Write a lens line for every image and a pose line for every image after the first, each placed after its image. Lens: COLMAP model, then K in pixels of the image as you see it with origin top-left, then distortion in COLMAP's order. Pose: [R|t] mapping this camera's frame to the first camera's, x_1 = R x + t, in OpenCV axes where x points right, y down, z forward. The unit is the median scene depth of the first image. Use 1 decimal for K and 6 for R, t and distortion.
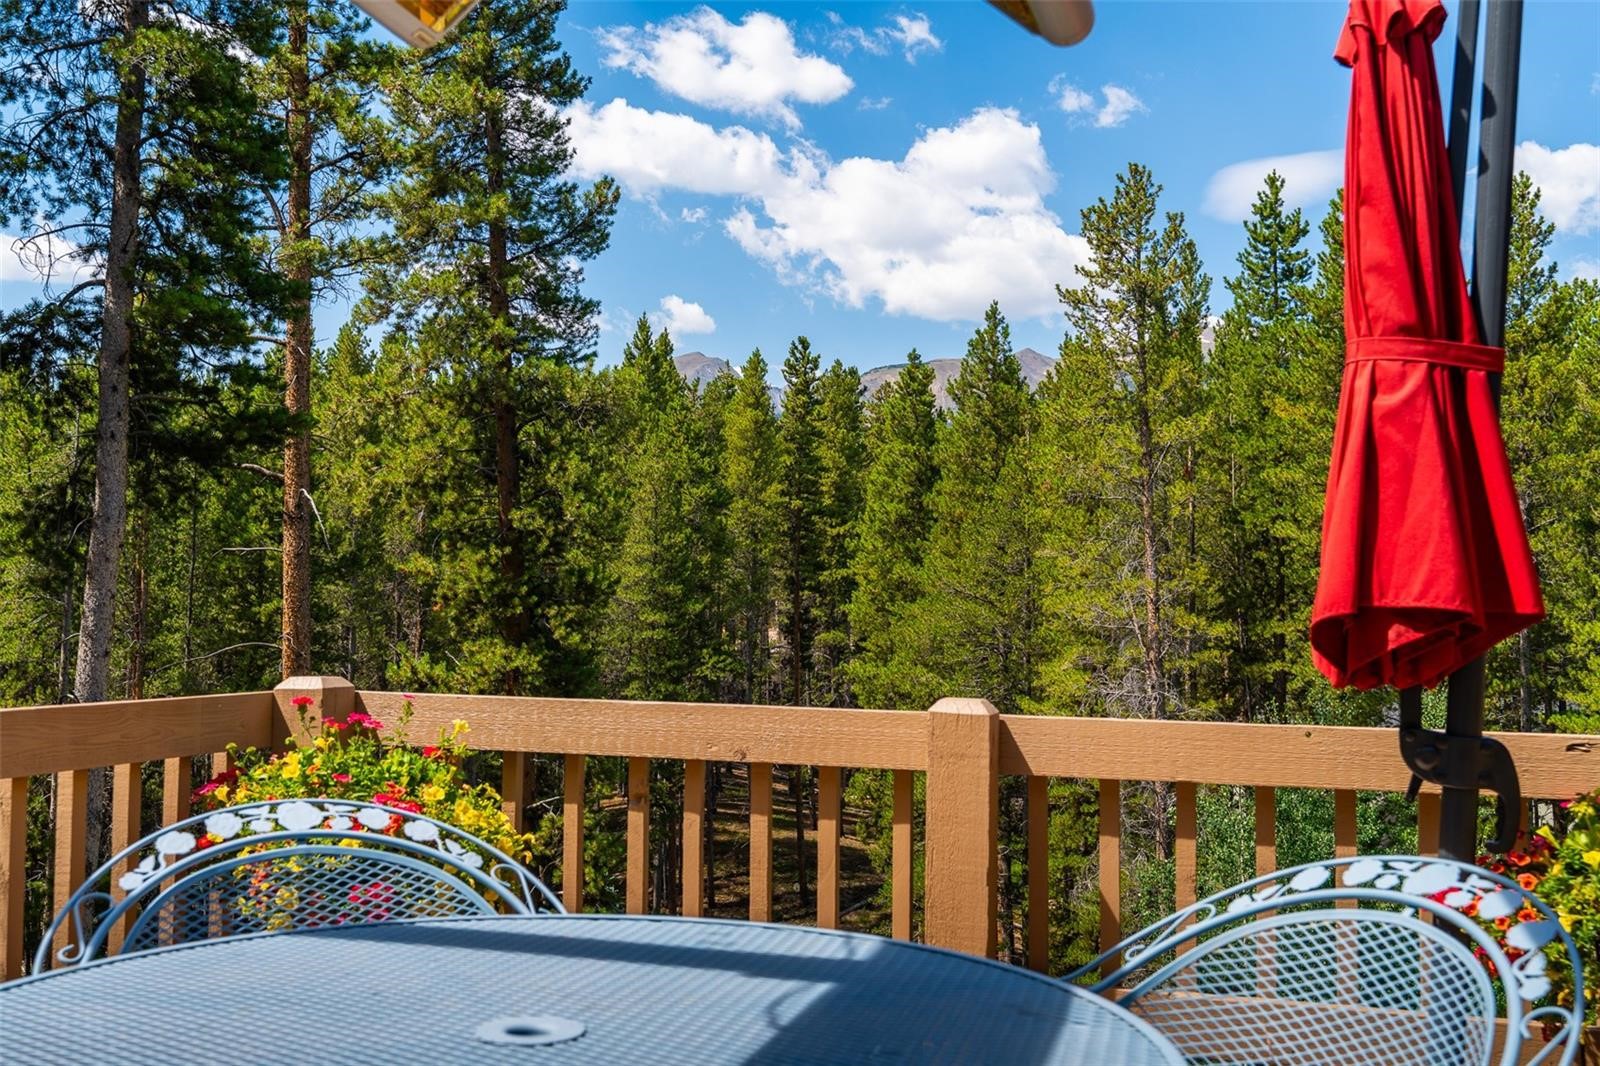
lens RADIAL K [[1553.0, 0, 798.9], [0, 1553.0, 525.9], [0, 0, 1]] dist [0.012749, 0.000000]
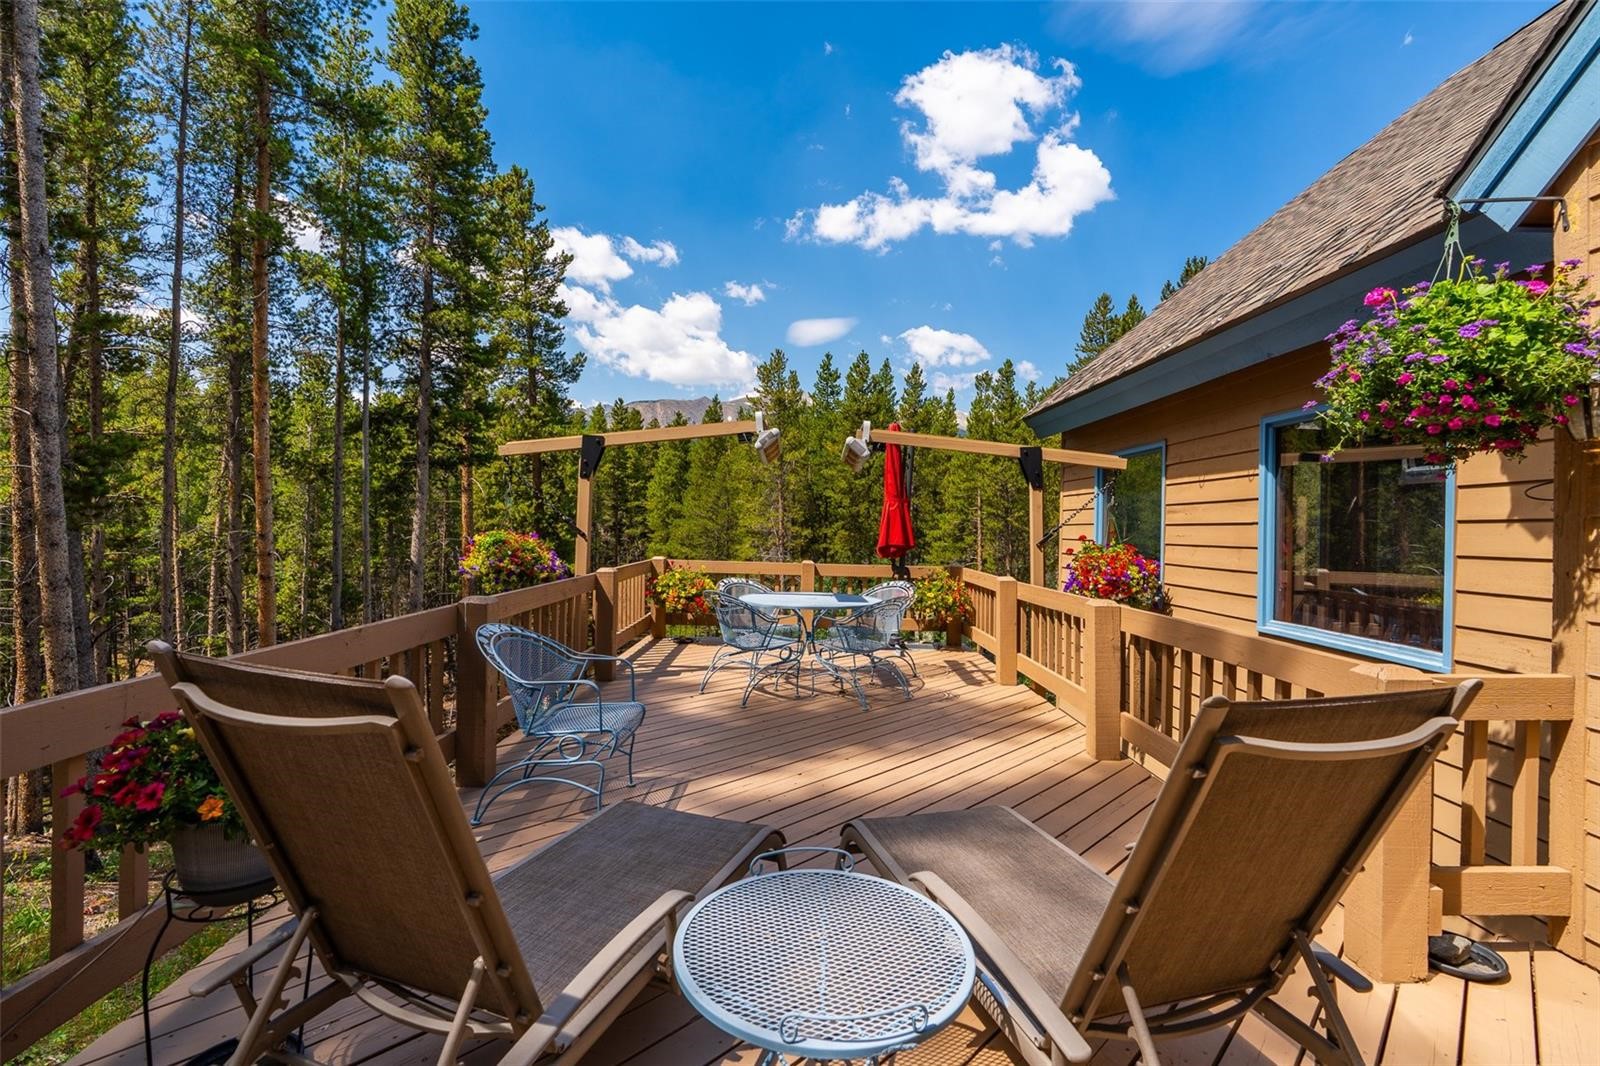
lens RADIAL K [[738.6, 0, 800.5], [0, 738.6, 541.6], [0, 0, 1]] dist [0.001022, 0.000022]
pose [[0.959475, -0.000178, 0.281792, -0.078721], [-0.024765, 0.996077, 0.084952, -0.020152], [-0.280702, -0.088488, 0.955707, -0.168617]]
